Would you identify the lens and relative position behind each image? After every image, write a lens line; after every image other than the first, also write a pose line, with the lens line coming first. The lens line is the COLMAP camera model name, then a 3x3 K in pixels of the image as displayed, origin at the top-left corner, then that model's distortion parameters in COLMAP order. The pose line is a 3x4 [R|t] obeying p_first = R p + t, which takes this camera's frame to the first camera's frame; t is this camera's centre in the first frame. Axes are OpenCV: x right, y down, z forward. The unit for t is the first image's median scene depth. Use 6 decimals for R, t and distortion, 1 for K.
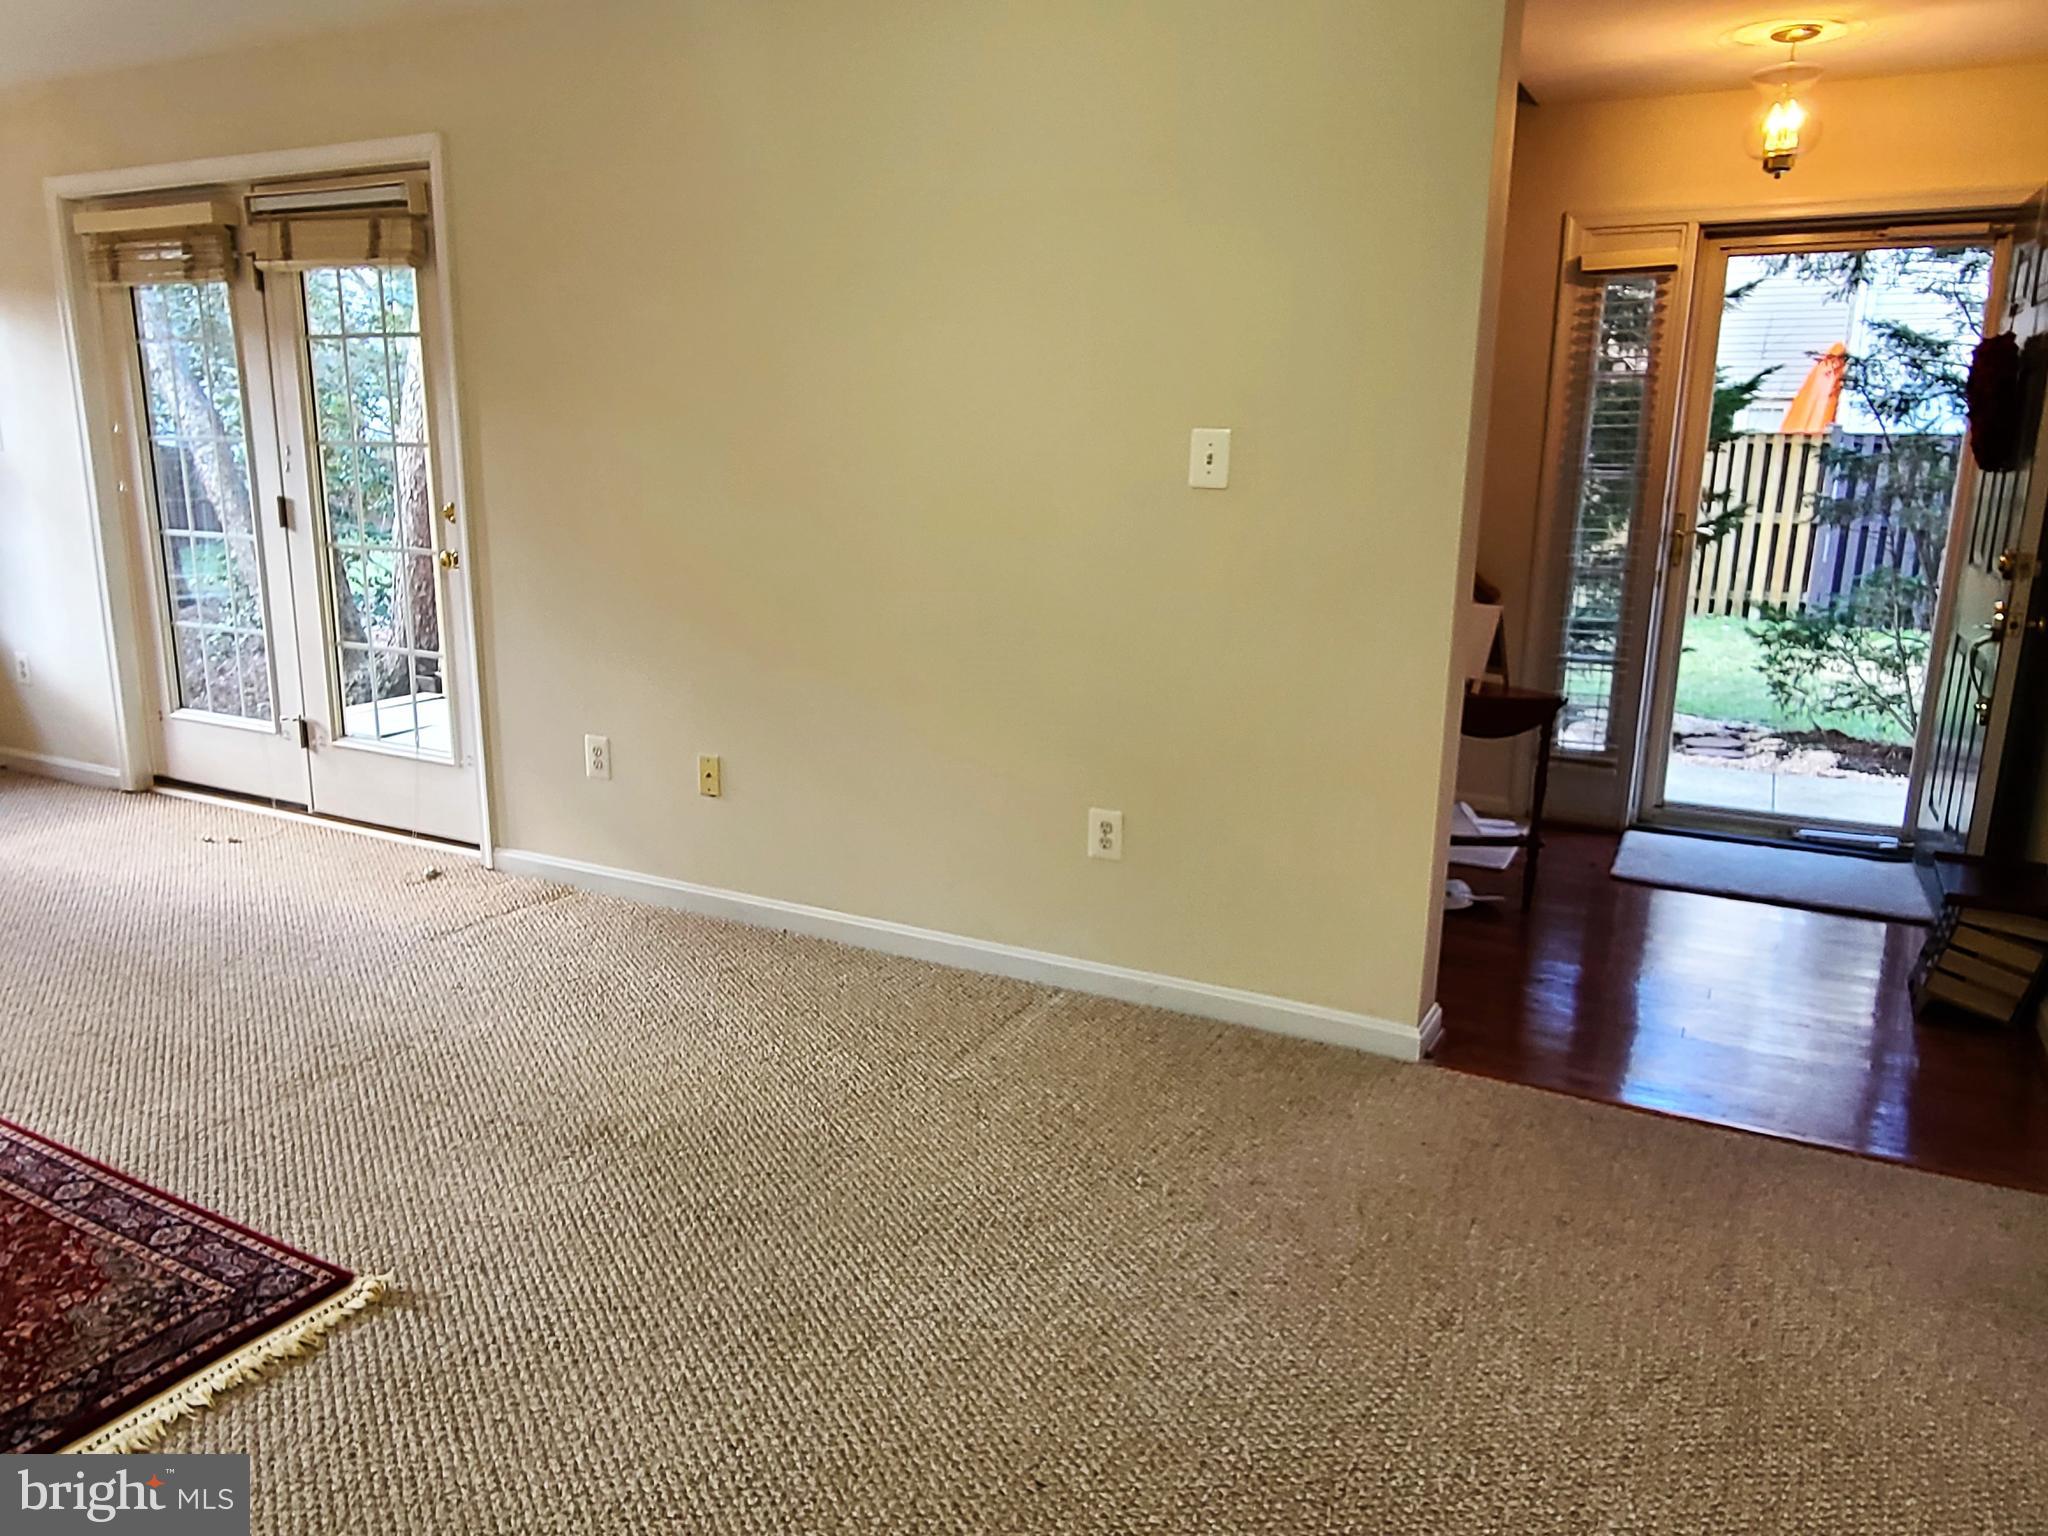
lens RADIAL K [[1447.8, 0, 1010.4], [0, 1447.8, 776.8], [0, 0, 1]] dist [0.005626, -0.009978]
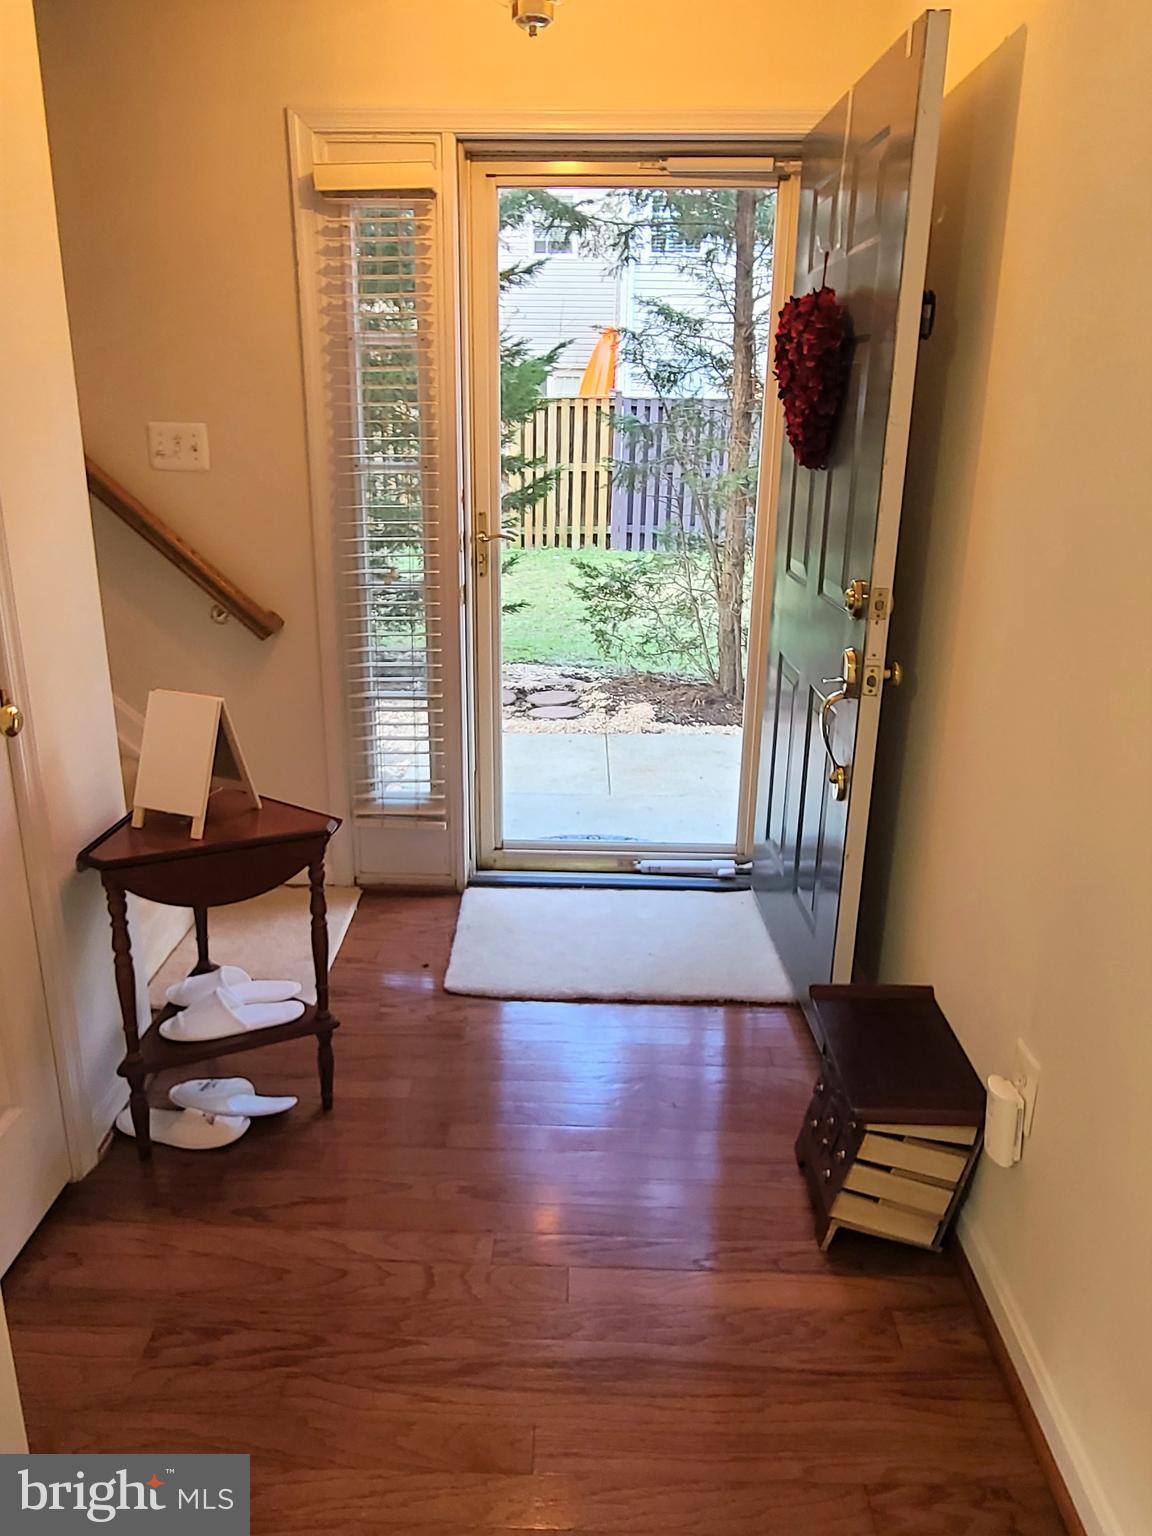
lens RADIAL K [[1085.8, 0, 580.1], [0, 1085.8, 766.6], [0, 0, 1]] dist [0.005626, -0.009978]
pose [[0.888138, -0.146379, 0.435642, 0.214906], [0.102546, 0.987141, 0.122628, -0.105652], [-0.447990, -0.064237, 0.891728, 0.398937]]
